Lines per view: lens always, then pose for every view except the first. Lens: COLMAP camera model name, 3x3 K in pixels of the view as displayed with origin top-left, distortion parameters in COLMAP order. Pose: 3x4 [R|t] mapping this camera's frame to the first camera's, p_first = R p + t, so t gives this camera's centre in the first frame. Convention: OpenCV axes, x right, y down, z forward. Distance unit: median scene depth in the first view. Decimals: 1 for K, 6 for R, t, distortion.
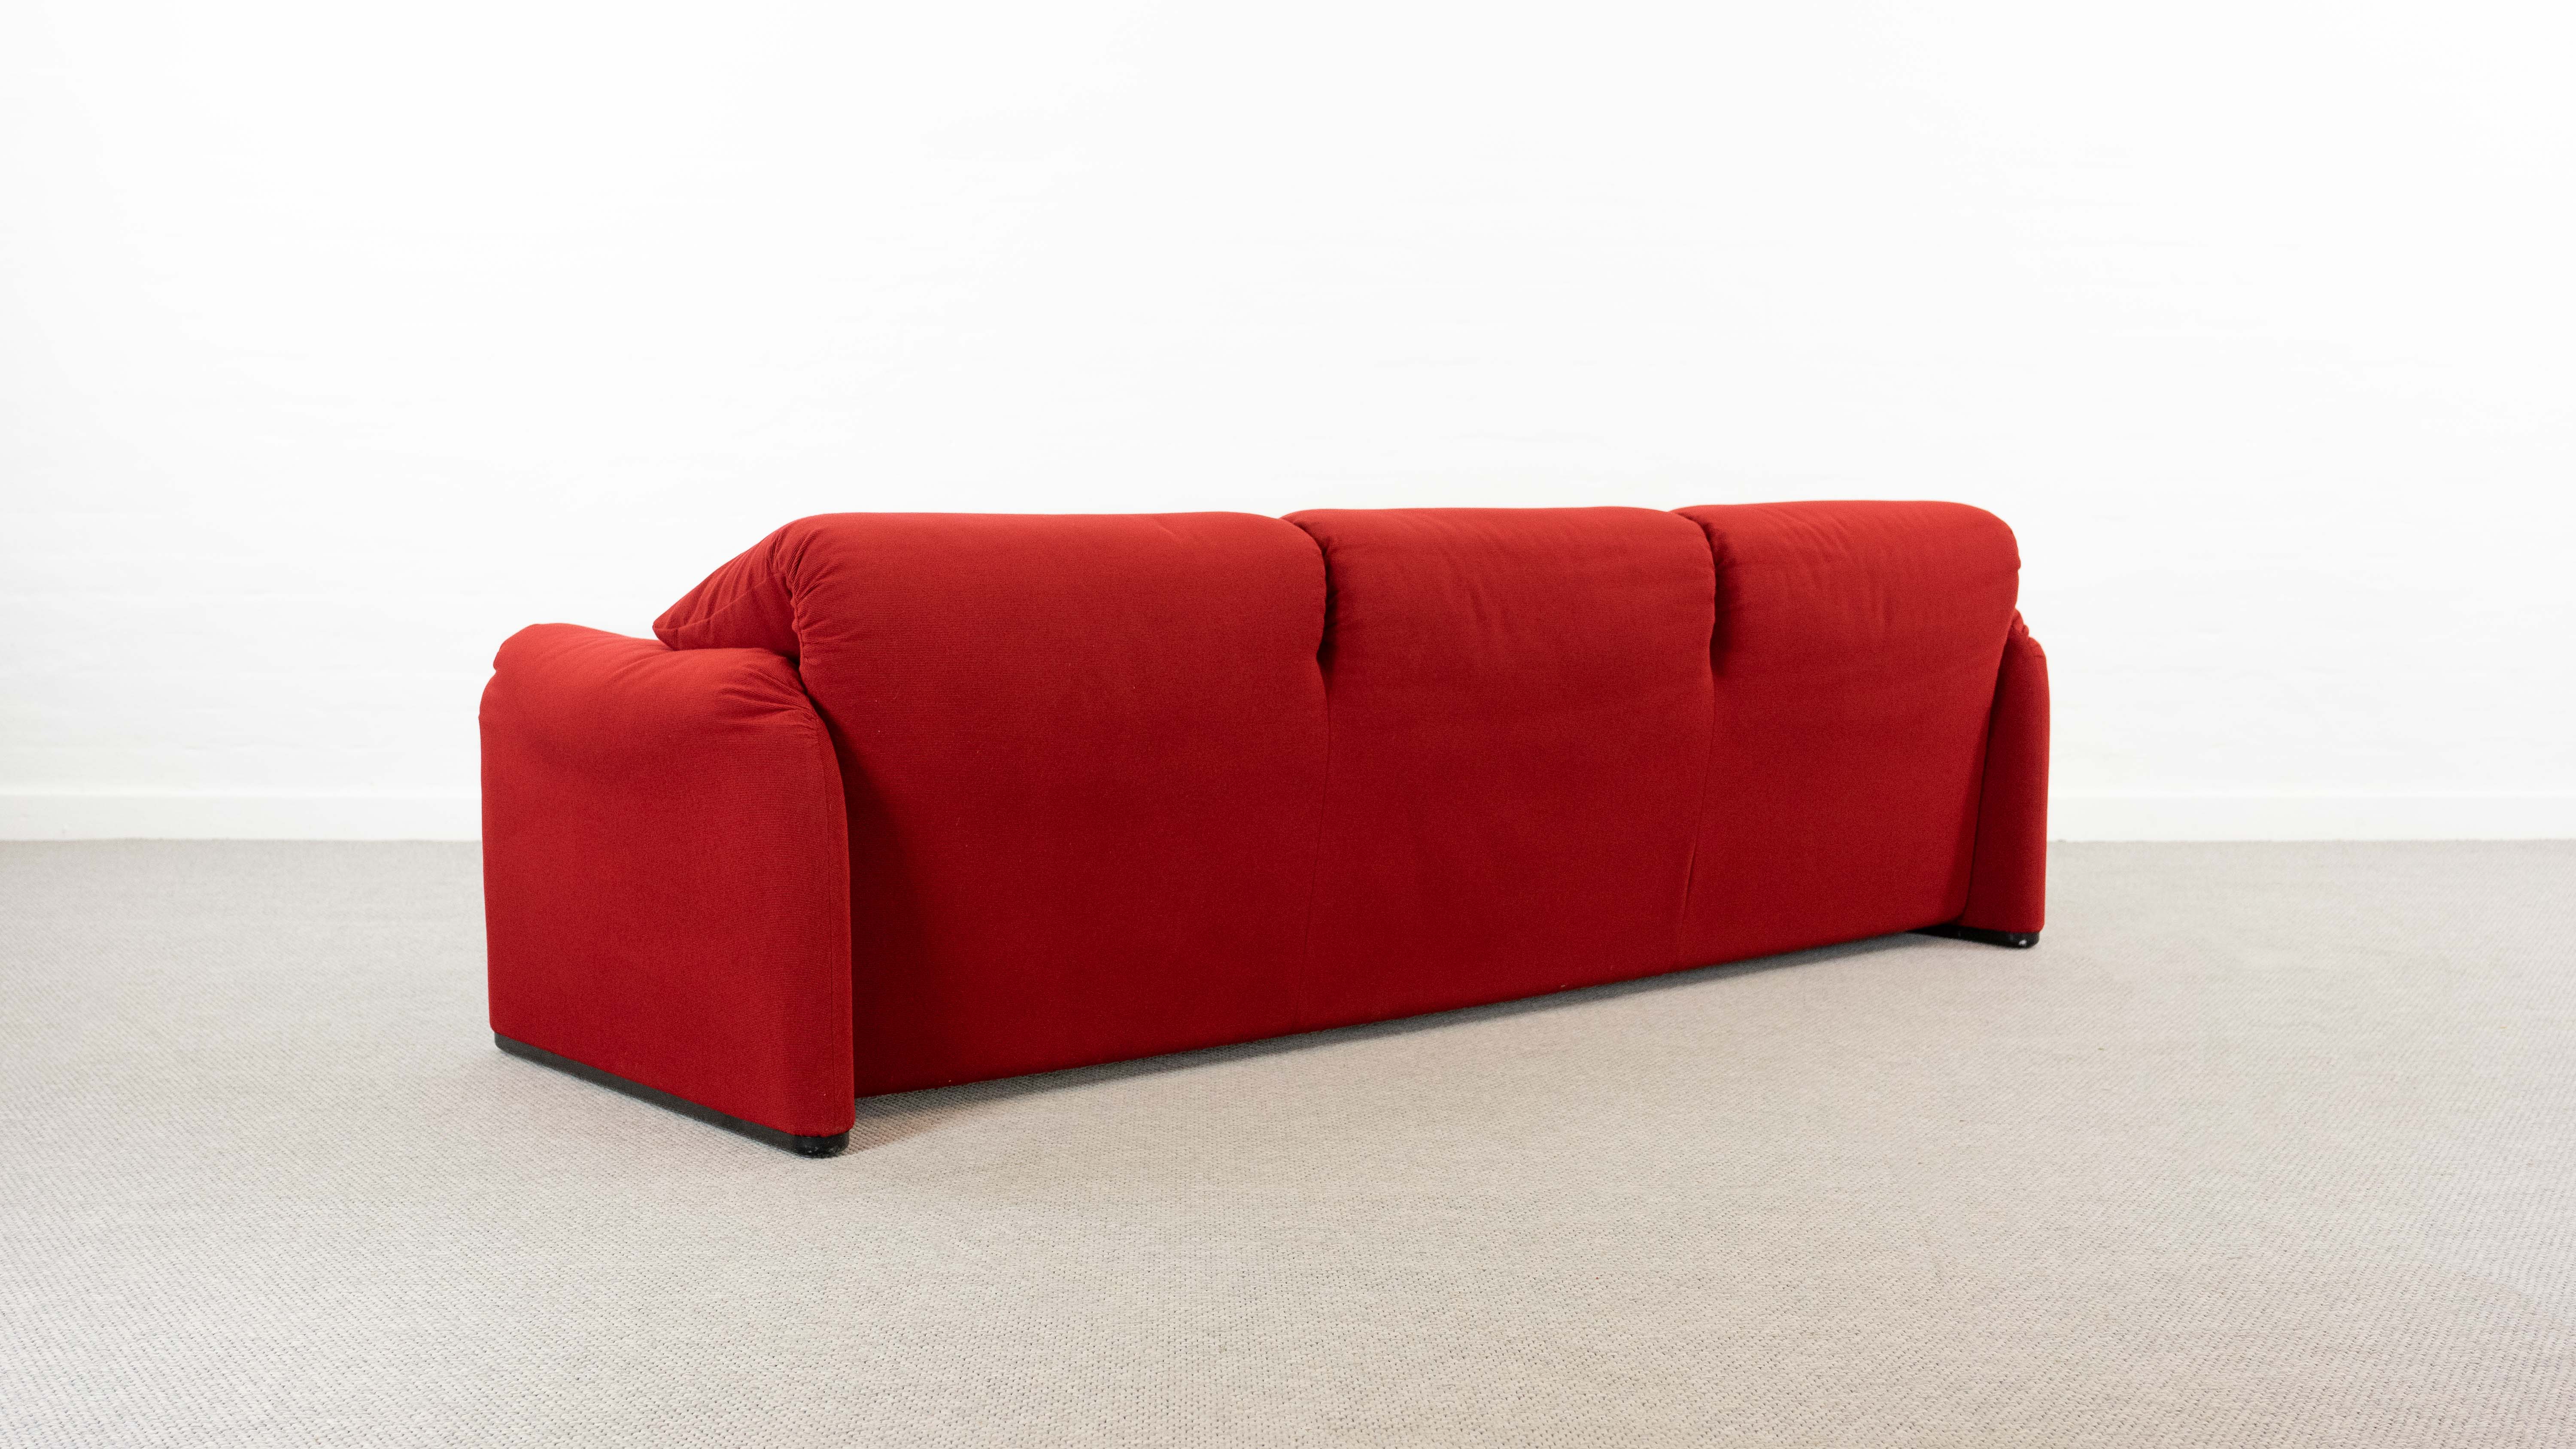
lens RADIAL K [[2950.1, 0, 1300.3], [0, 2950.1, 724.5], [0, 0, 1]] dist [-0.001661, 0.000755]
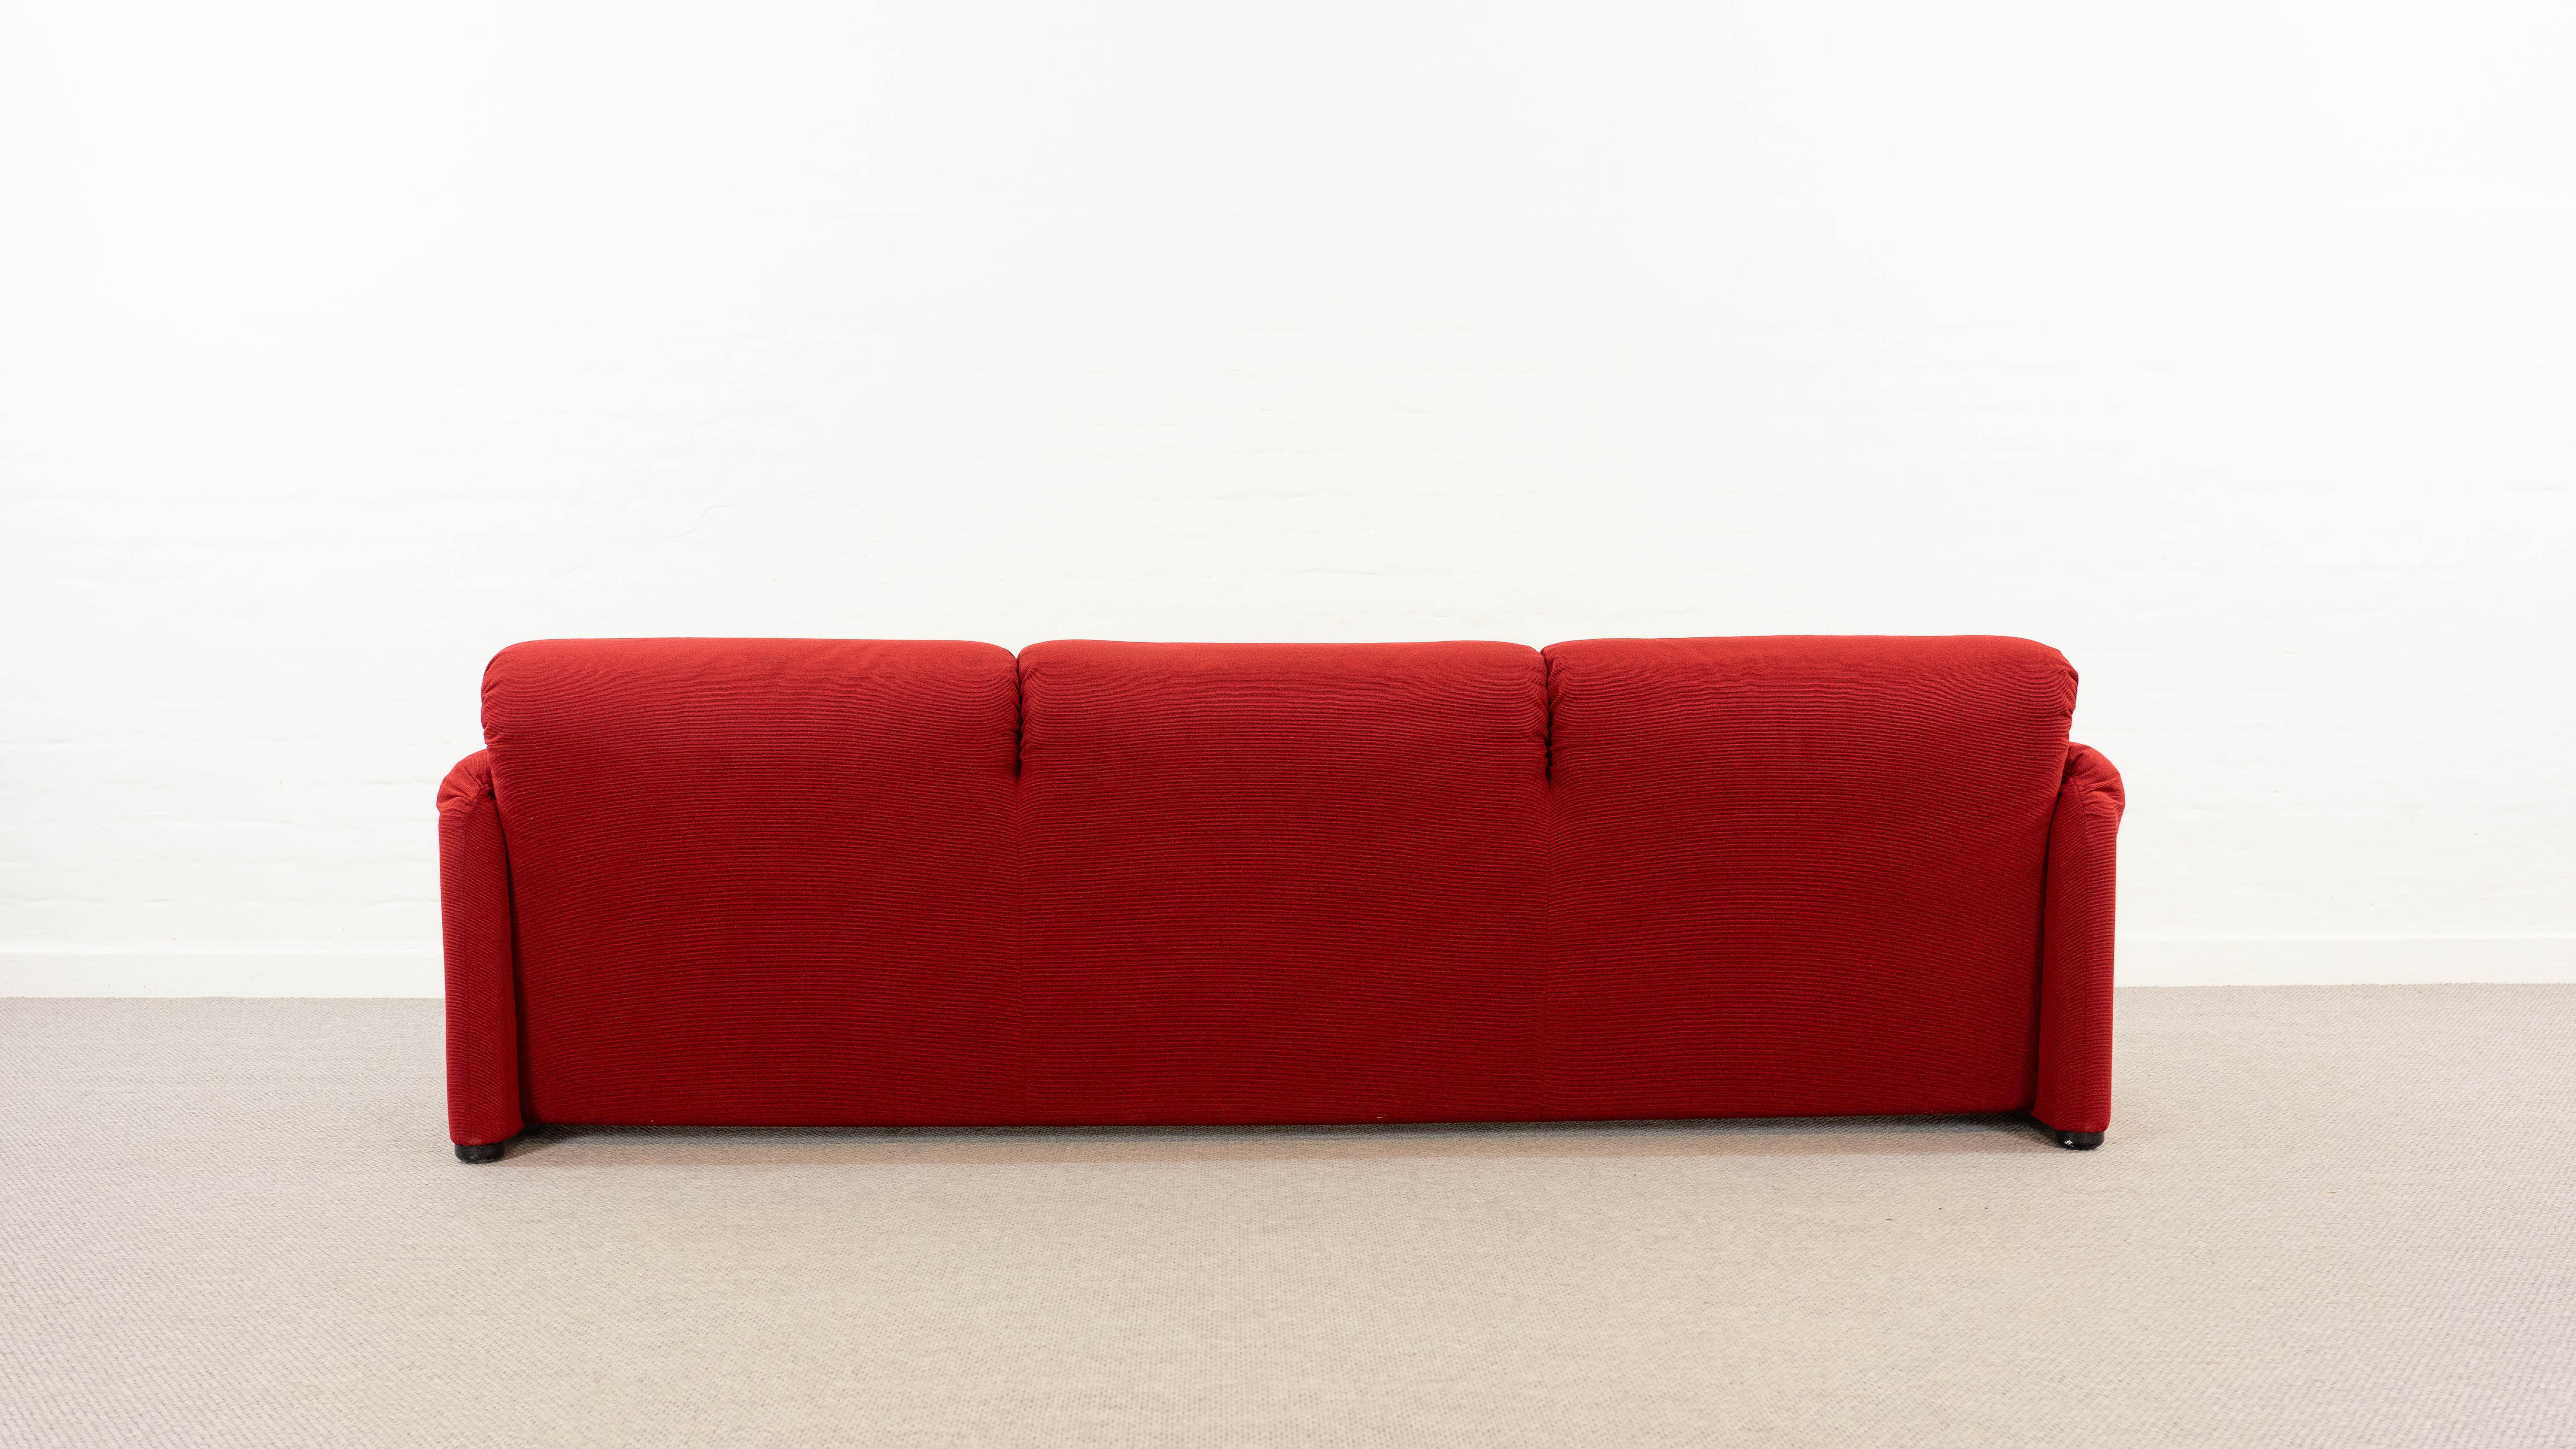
lens RADIAL K [[2950.7, 0, 1288.0], [0, 2950.7, 724.5], [0, 0, 1]] dist [0.000518, -0.012858]
pose [[0.999903, -0.006878, -0.012070, 0.116109], [0.006300, 0.998862, -0.047271, -0.003820], [0.012382, 0.047191, 0.998809, 0.075015]]
